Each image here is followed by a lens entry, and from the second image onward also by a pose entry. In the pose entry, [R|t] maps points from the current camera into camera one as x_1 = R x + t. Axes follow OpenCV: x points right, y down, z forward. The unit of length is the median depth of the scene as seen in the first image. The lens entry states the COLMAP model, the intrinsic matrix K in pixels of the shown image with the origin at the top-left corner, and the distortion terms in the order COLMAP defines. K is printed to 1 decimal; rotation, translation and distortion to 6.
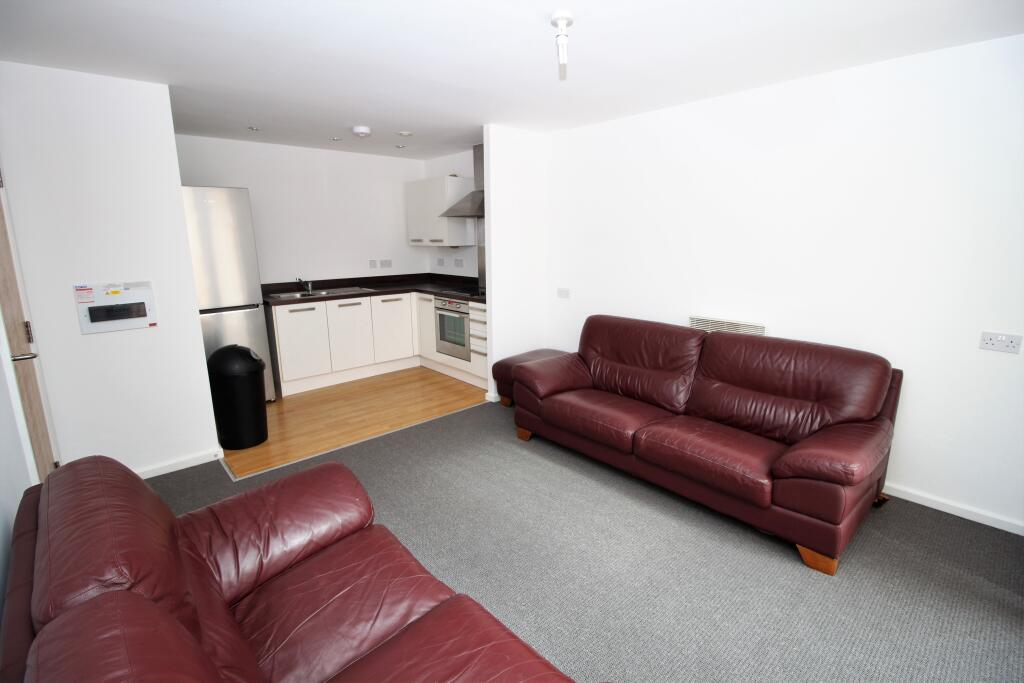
lens RADIAL K [[467.2, 0, 512.0], [0, 467.2, 341.5], [0, 0, 1]] dist [0.000140, -0.000051]
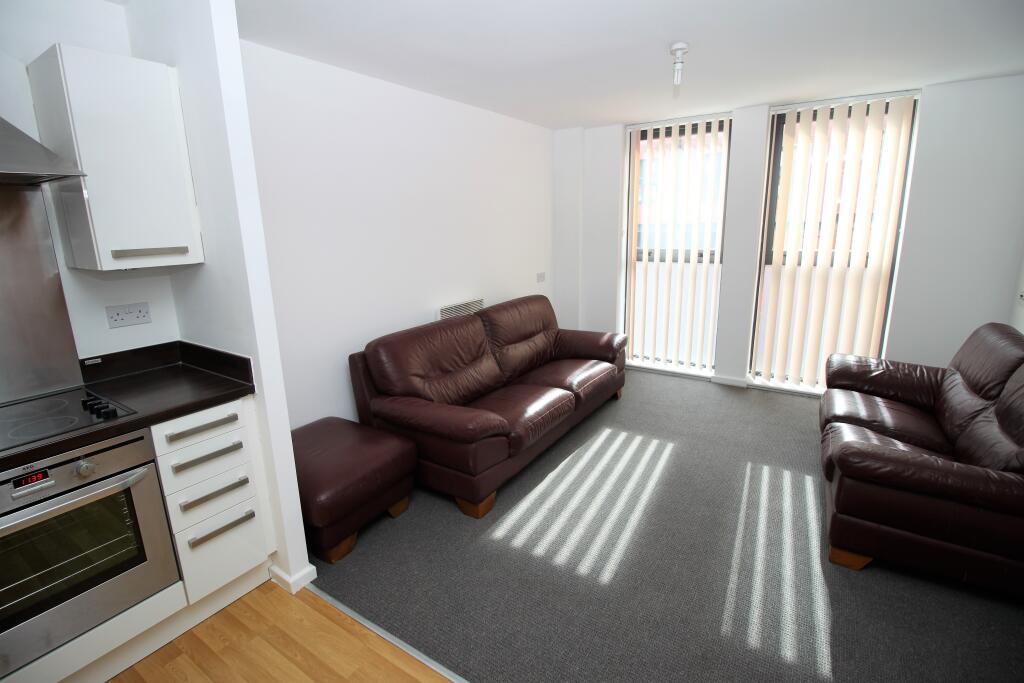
lens RADIAL K [[488.4, 0, 512.8], [0, 488.4, 336.0], [0, 0, 1]] dist [-0.002663, -0.000517]
pose [[-0.251660, -0.209433, 0.944884, -0.456482], [0.238898, 0.932651, 0.270350, -0.169988], [-0.937867, 0.293768, -0.184678, 0.734022]]
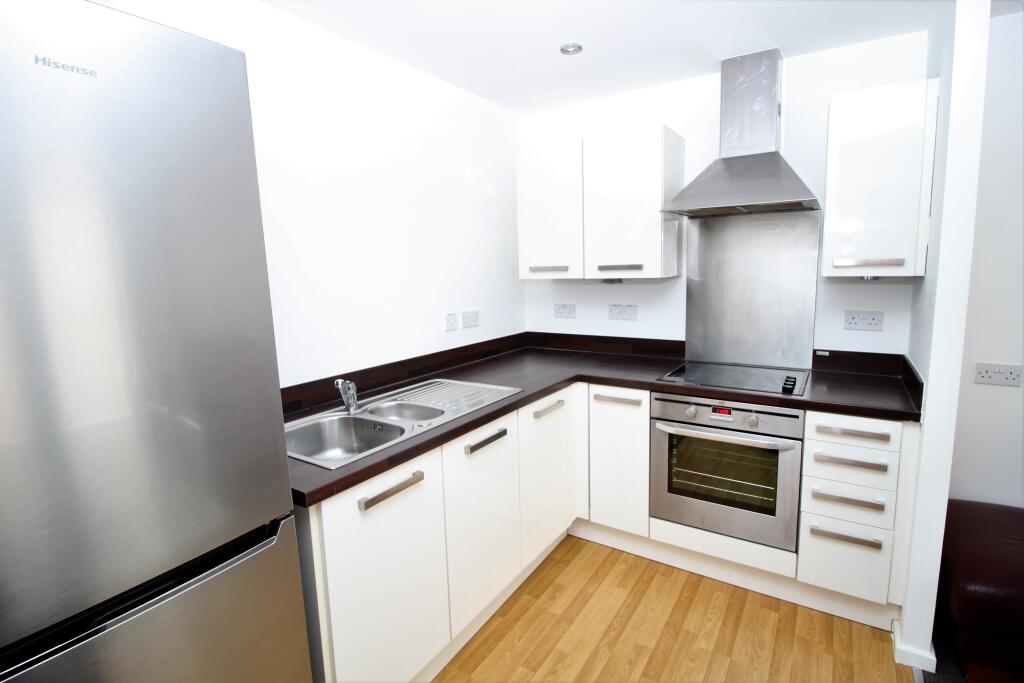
lens RADIAL K [[487.6, 0, 513.7], [0, 487.6, 333.3], [0, 0, 1]] dist [-0.020827, -0.000320]
pose [[0.967167, -0.049076, 0.249357, -0.406578], [0.072284, 0.993774, -0.084780, -0.125433], [-0.243644, 0.100020, 0.964694, 0.602184]]
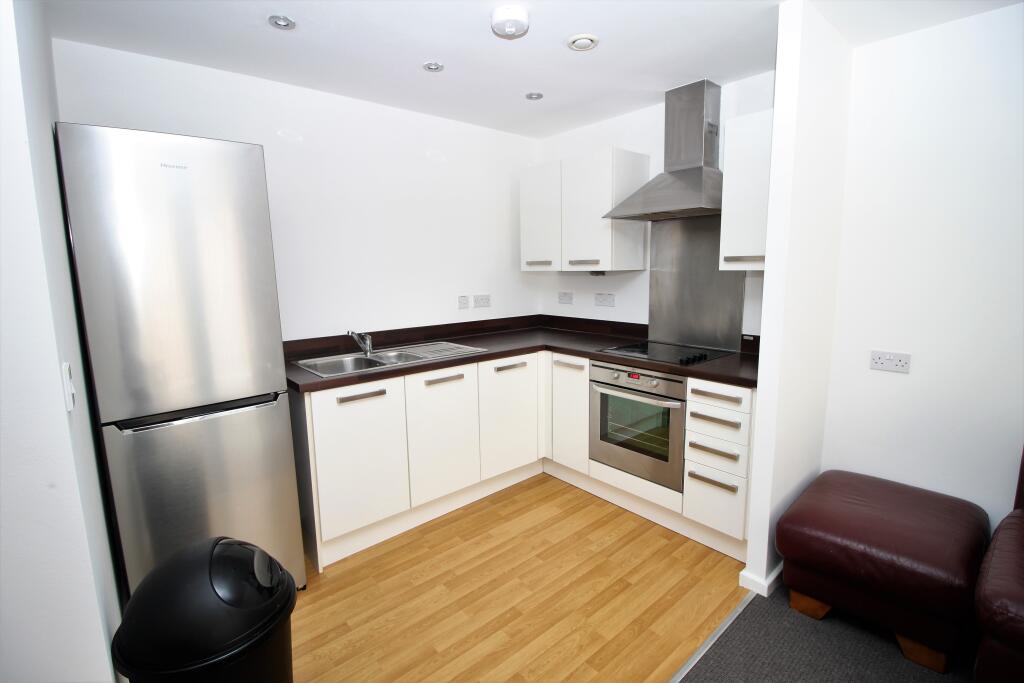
lens RADIAL K [[472.7, 0, 514.6], [0, 472.7, 334.7], [0, 0, 1]] dist [-0.003348, -0.000463]
pose [[0.999844, -0.002009, -0.017545, -0.250585], [0.000597, 0.996786, -0.080105, -0.084428], [0.017649, 0.080082, 0.996632, 0.445715]]
